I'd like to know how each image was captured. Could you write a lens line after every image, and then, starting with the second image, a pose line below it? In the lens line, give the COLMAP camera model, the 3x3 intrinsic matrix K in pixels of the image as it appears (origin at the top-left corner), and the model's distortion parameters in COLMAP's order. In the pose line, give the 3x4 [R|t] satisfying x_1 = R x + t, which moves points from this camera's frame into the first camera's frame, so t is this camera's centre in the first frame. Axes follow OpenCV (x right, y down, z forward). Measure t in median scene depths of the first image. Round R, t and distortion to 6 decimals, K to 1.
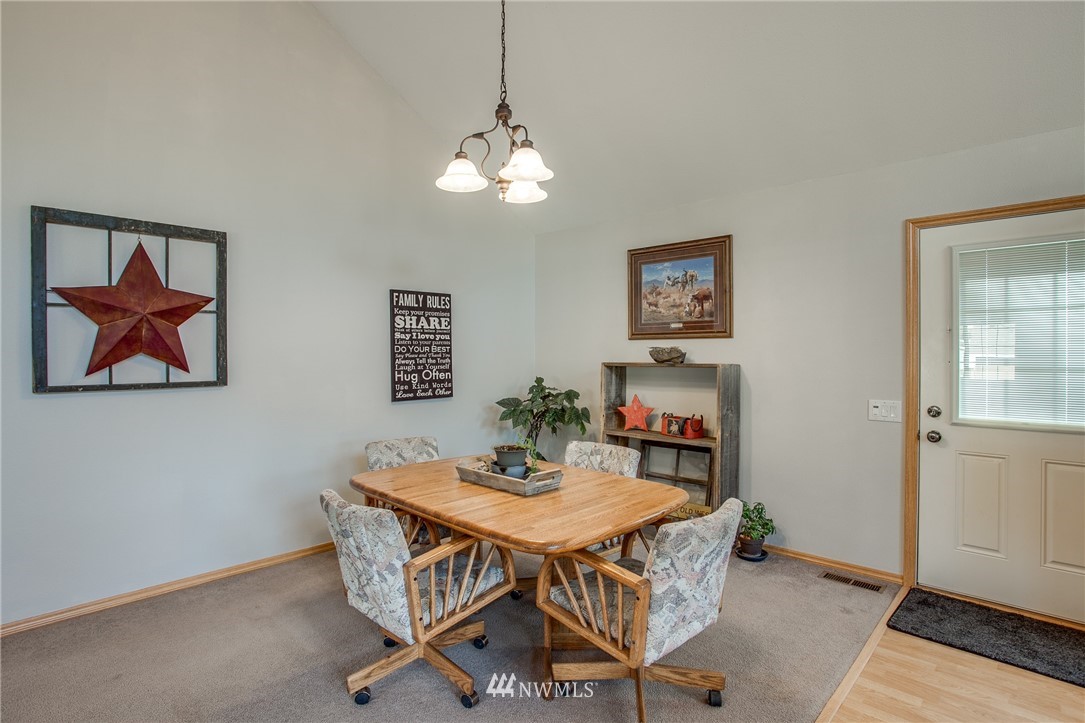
lens RADIAL K [[546.7, 0, 544.1], [0, 546.7, 357.1], [0, 0, 1]] dist [-0.016546, 0.001055]
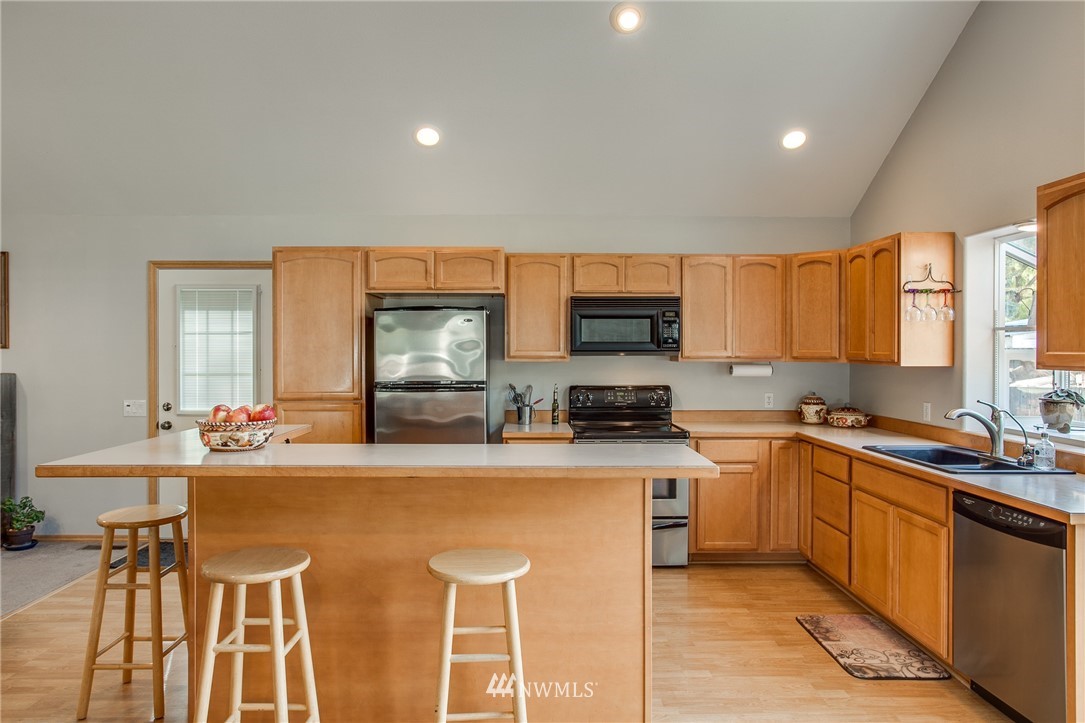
lens RADIAL K [[697.4, 0, 539.5], [0, 697.4, 354.2], [0, 0, 1]] dist [-0.019923, 0.005988]
pose [[0.719764, -0.004741, 0.694203, 0.153728], [0.004821, 0.999987, 0.001830, -0.022207], [-0.694202, 0.002030, 0.719777, -0.693453]]
